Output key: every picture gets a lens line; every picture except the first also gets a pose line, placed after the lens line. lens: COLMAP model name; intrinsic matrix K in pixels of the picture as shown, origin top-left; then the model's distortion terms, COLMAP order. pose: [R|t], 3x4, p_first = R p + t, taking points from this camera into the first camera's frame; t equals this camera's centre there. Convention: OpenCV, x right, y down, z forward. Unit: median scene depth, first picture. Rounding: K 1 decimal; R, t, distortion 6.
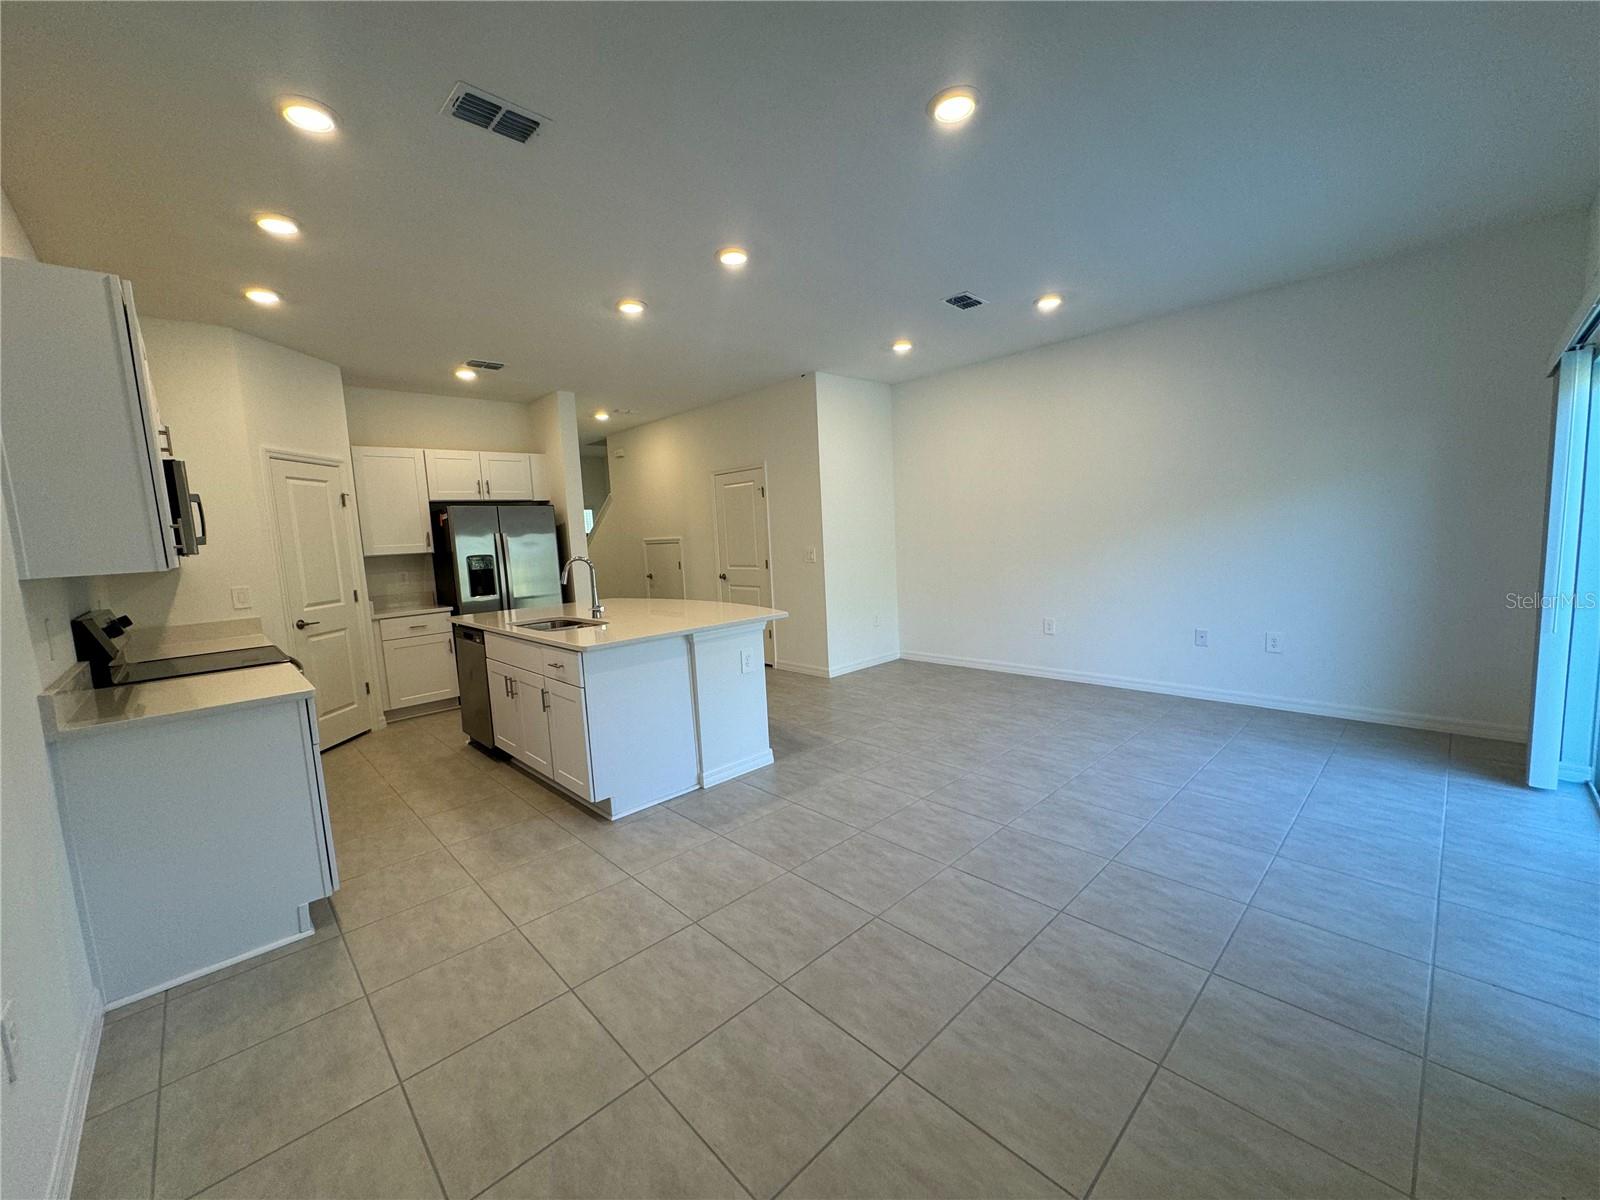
lens RADIAL K [[635.5, 0, 799.8], [0, 635.5, 599.6], [0, 0, 1]] dist [-0.001903, 0.000597]
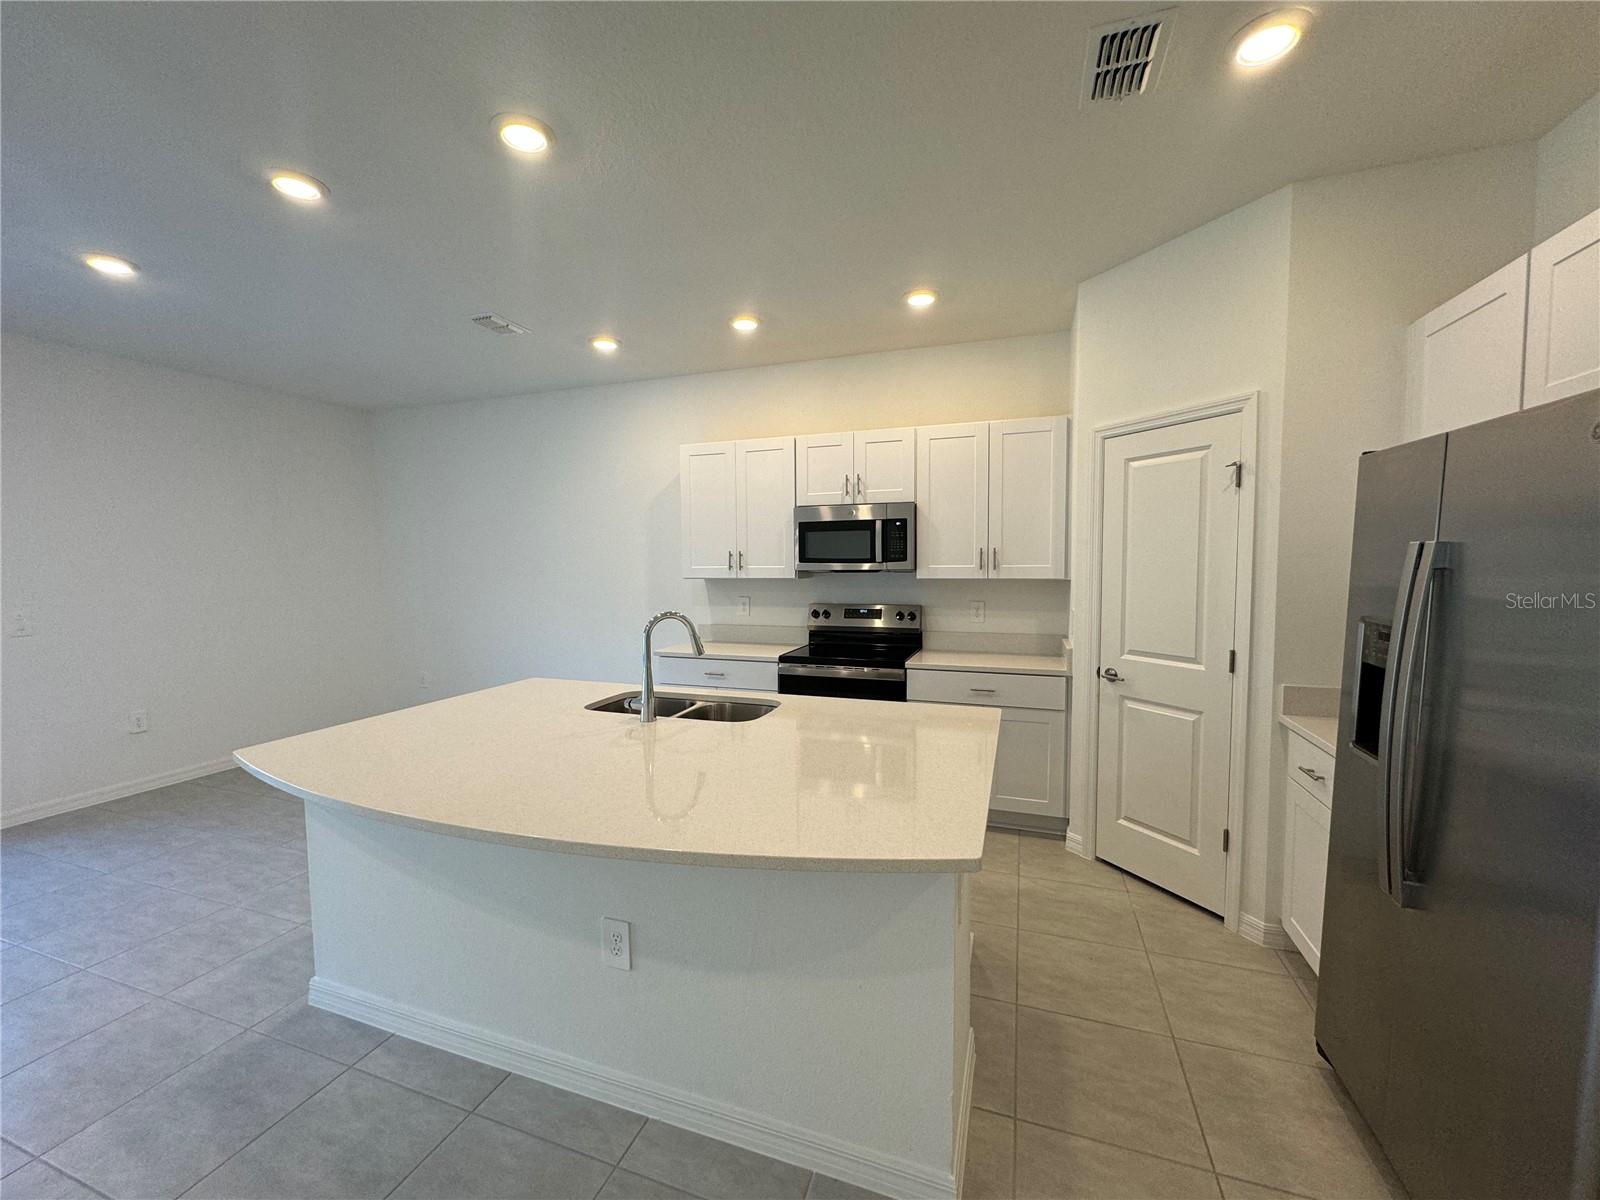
lens RADIAL K [[635.5, 0, 800.4], [0, 635.5, 600.1], [0, 0, 1]] dist [-0.001903, 0.000597]
pose [[-0.889594, 0.086669, -0.448455, -0.200640], [0.005500, 0.983794, 0.179219, -0.184305], [0.456720, 0.156965, -0.875653, 1.588798]]
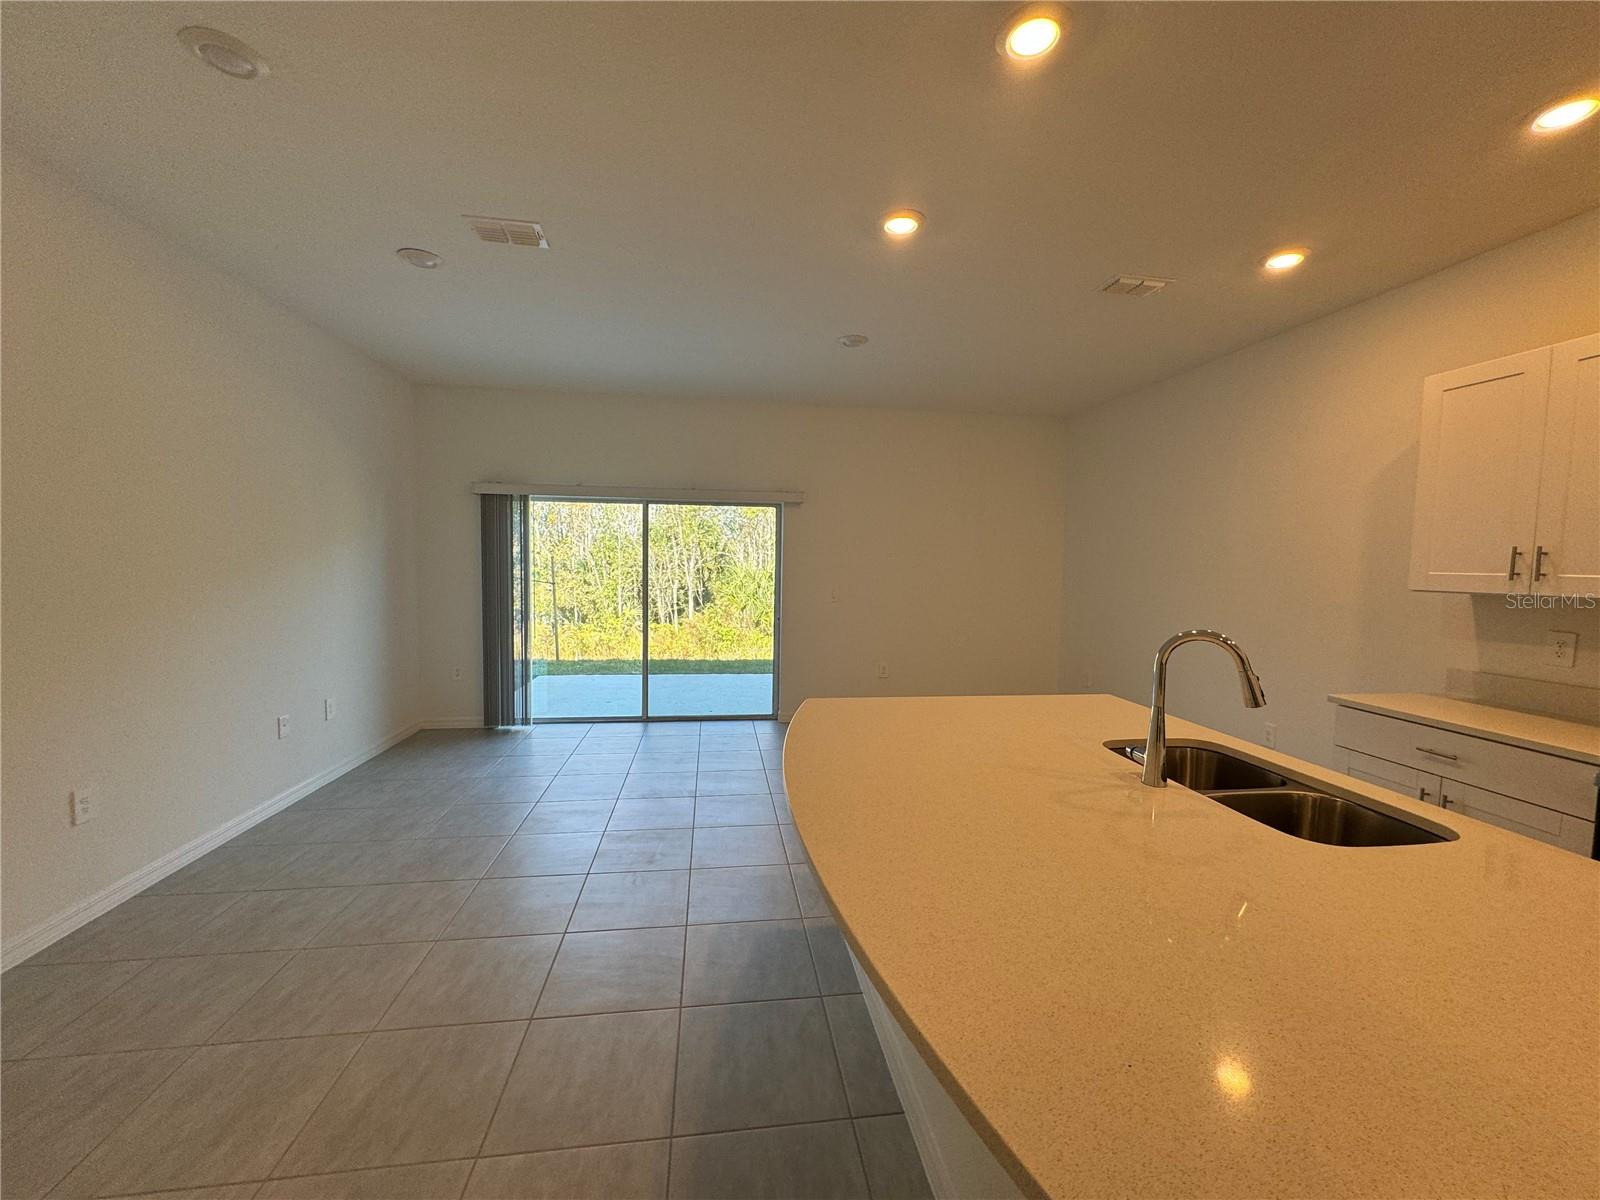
lens RADIAL K [[635.5, 0, 800.5], [0, 635.5, 601.1], [0, 0, 1]] dist [-0.001903, 0.000597]
pose [[-0.811433, -0.000117, 0.584446, -0.382815], [0.085623, 0.989186, 0.119075, -0.153090], [-0.578140, 0.146663, -0.802648, 1.466009]]
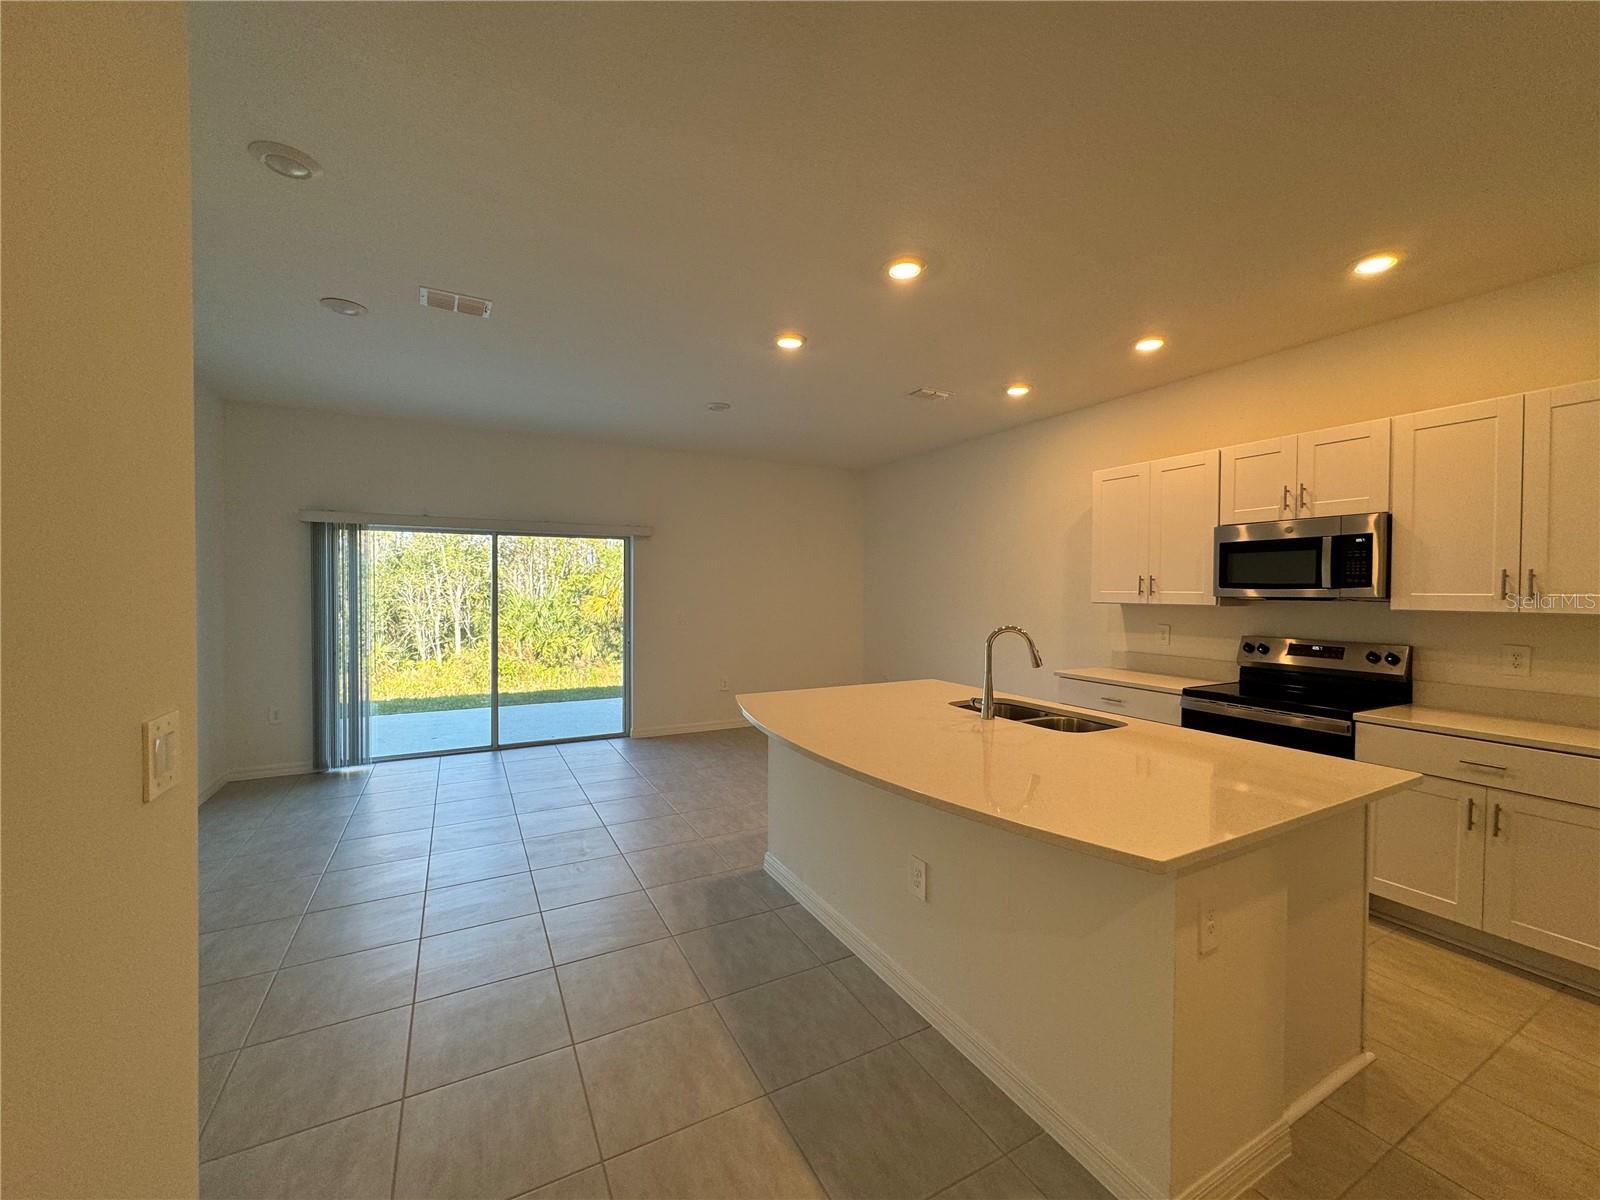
lens RADIAL K [[635.5, 0, 800.2], [0, 635.5, 600.6], [0, 0, 1]] dist [-0.001903, 0.000597]
pose [[-0.963063, 0.041525, 0.266056, -0.322227], [0.072103, 0.991726, 0.106210, -0.183103], [-0.259445, 0.121471, -0.958088, 1.718387]]
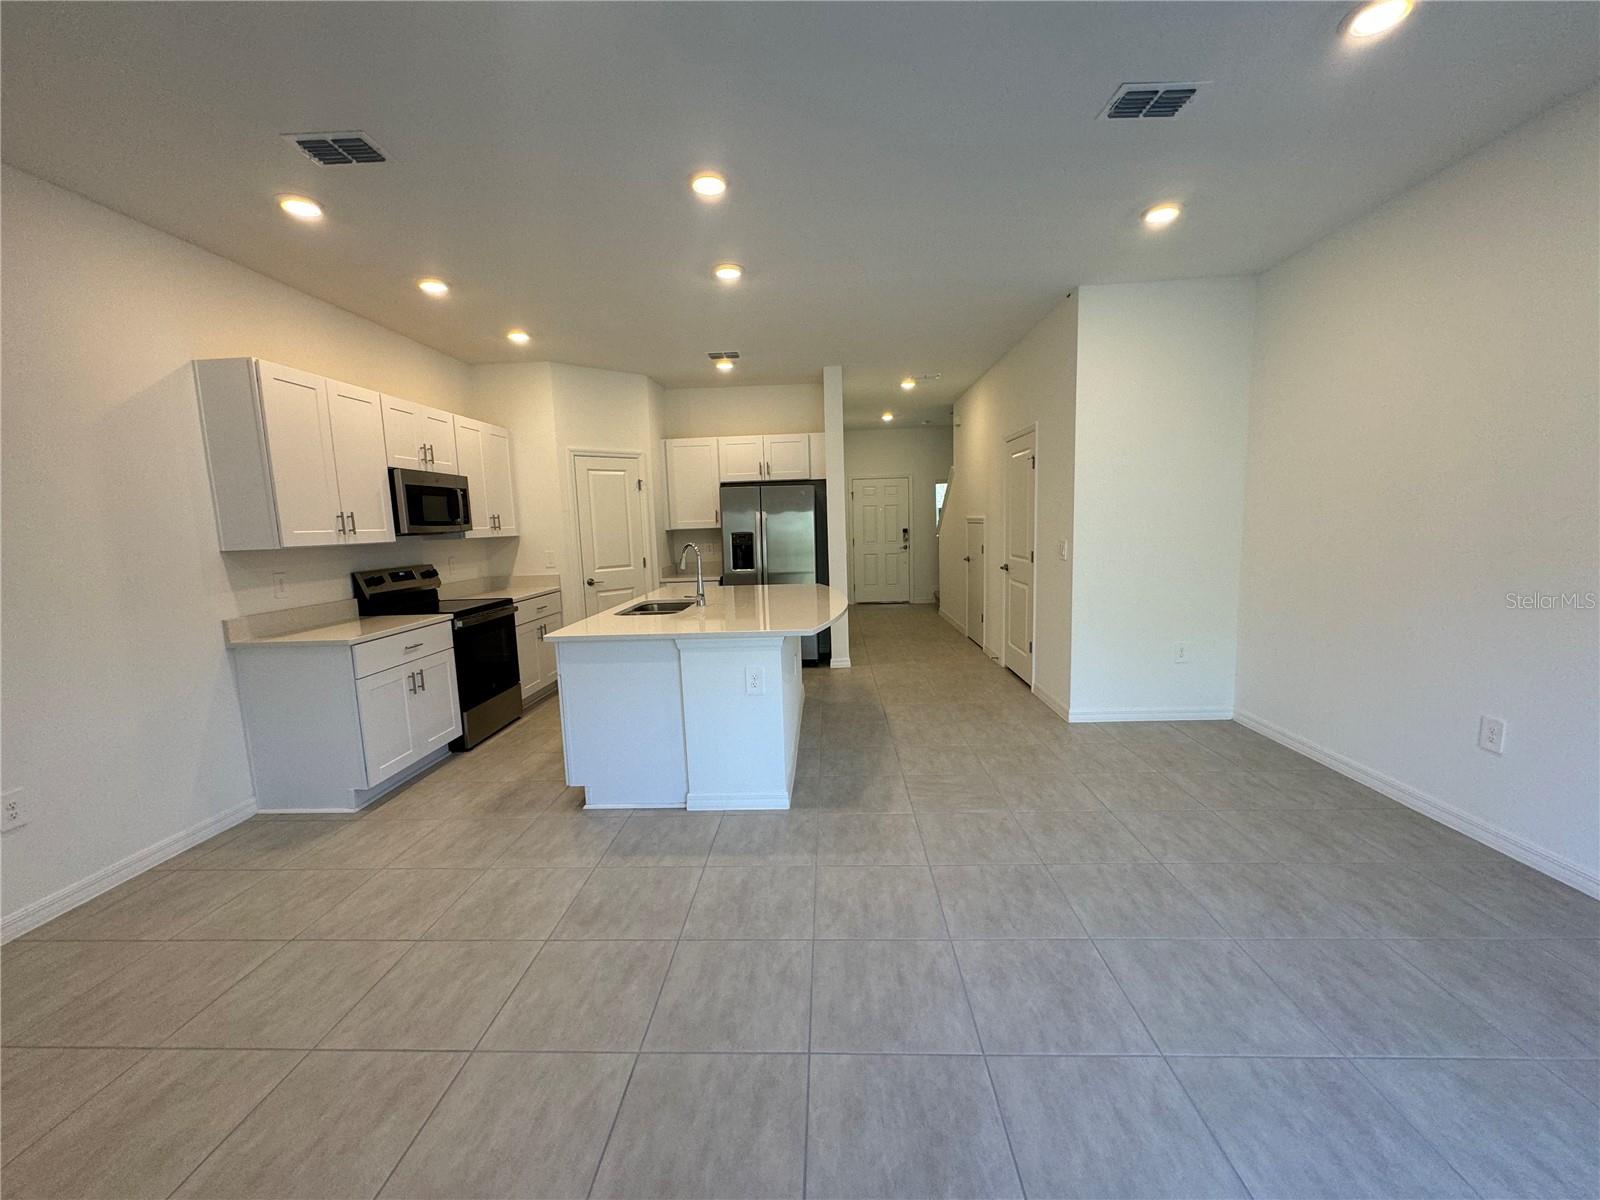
lens RADIAL K [[635.5, 0, 800.2], [0, 635.5, 599.9], [0, 0, 1]] dist [-0.001903, 0.000597]
pose [[0.693229, 0.116747, -0.711198, 0.504419], [-0.078711, 0.993154, 0.086310, -0.079683], [0.716406, -0.003853, 0.697673, 0.432429]]
